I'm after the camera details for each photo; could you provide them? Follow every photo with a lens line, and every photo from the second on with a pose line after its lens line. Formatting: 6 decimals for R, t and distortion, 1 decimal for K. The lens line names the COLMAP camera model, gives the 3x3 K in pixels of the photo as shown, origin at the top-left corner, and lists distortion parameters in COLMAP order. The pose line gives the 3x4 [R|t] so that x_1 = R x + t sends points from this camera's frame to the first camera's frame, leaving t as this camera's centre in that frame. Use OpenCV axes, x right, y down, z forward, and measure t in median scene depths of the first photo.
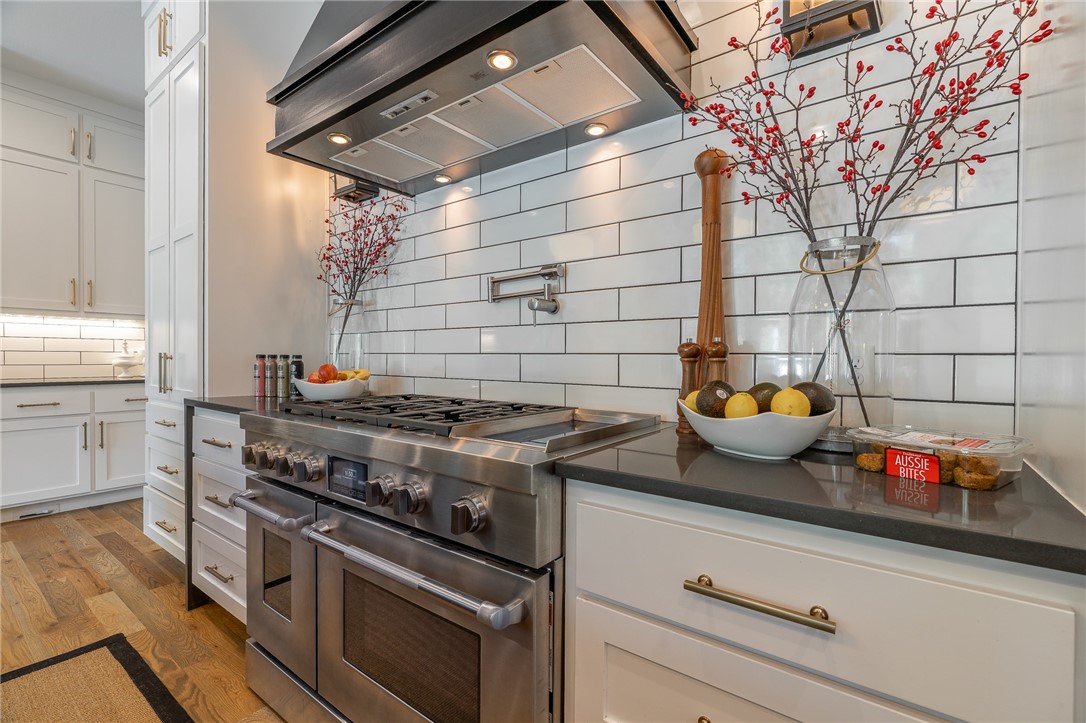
lens RADIAL K [[489.9, 0, 539.4], [0, 489.9, 360.9], [0, 0, 1]] dist [-0.004321, 0.002041]
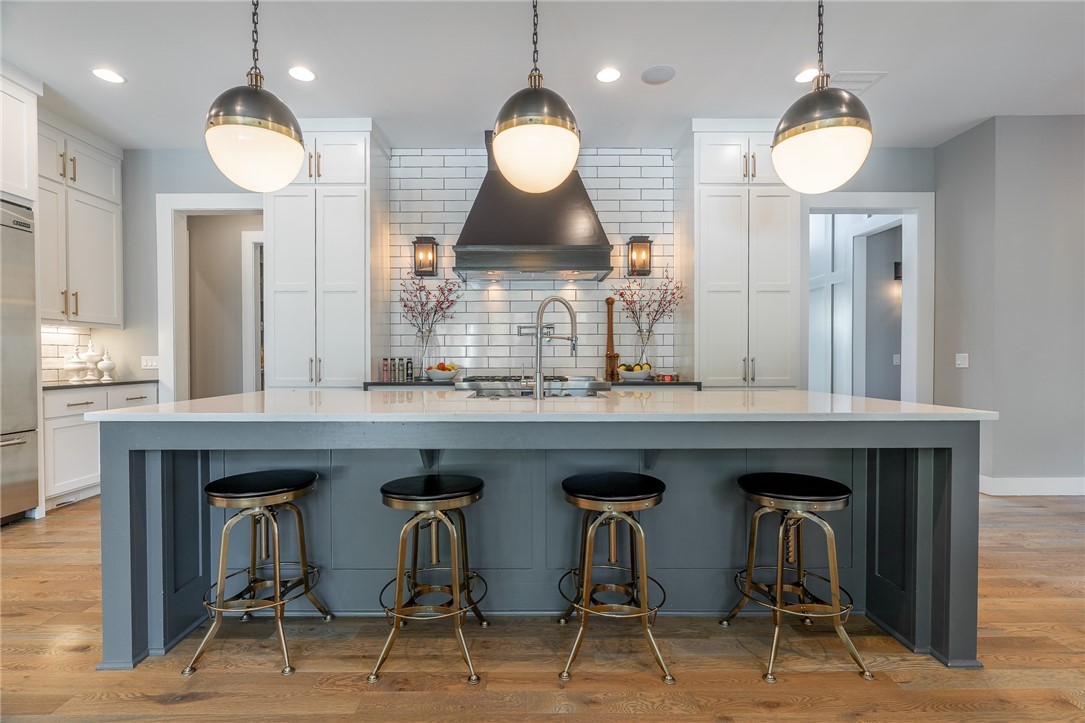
lens RADIAL K [[489.4, 0, 538.6], [0, 489.4, 362.4], [0, 0, 1]] dist [-0.004321, 0.002041]
pose [[0.785198, -0.013423, 0.619100, -1.867938], [0.013769, 0.999896, 0.004216, 0.005329], [-0.619092, 0.005214, 0.785301, -1.186371]]
